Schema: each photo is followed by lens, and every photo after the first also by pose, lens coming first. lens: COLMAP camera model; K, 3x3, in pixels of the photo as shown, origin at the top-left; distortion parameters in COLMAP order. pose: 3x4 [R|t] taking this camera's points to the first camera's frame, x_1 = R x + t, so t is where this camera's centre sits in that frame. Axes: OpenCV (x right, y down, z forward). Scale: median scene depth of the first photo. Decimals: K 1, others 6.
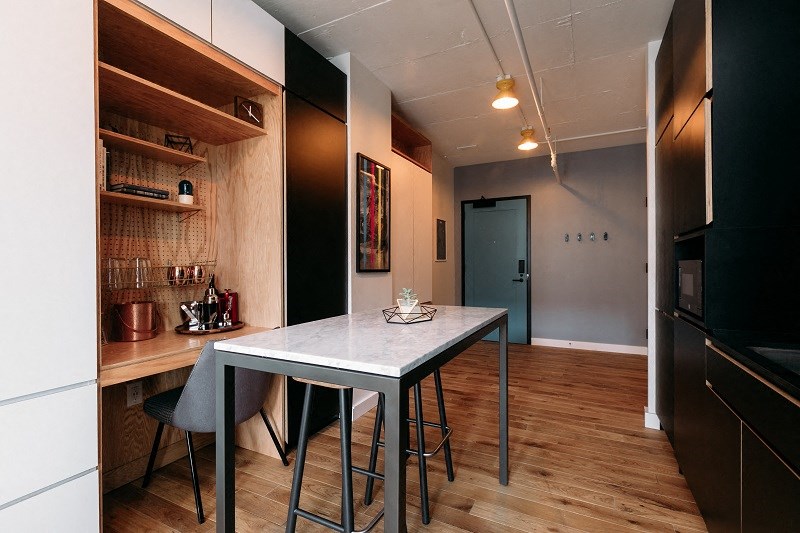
lens RADIAL K [[389.7, 0, 394.3], [0, 389.7, 266.5], [0, 0, 1]] dist [-0.019794, 0.000792]
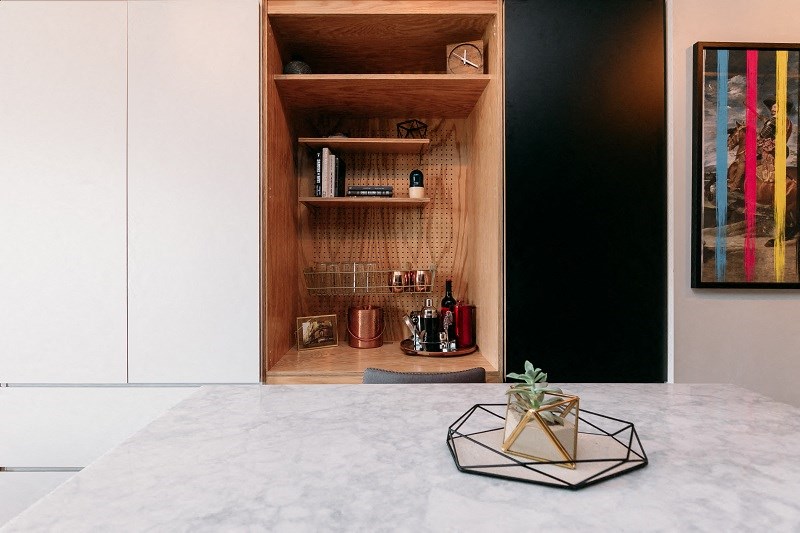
lens RADIAL K [[389.7, 0, 415.1], [0, 389.7, 252.0], [0, 0, 1]] dist [-0.019794, 0.000792]
pose [[0.450583, -0.003345, -0.892728, 0.227735], [0.001414, 0.999994, -0.003034, -0.037229], [0.892733, 0.000105, 0.450585, 0.597858]]
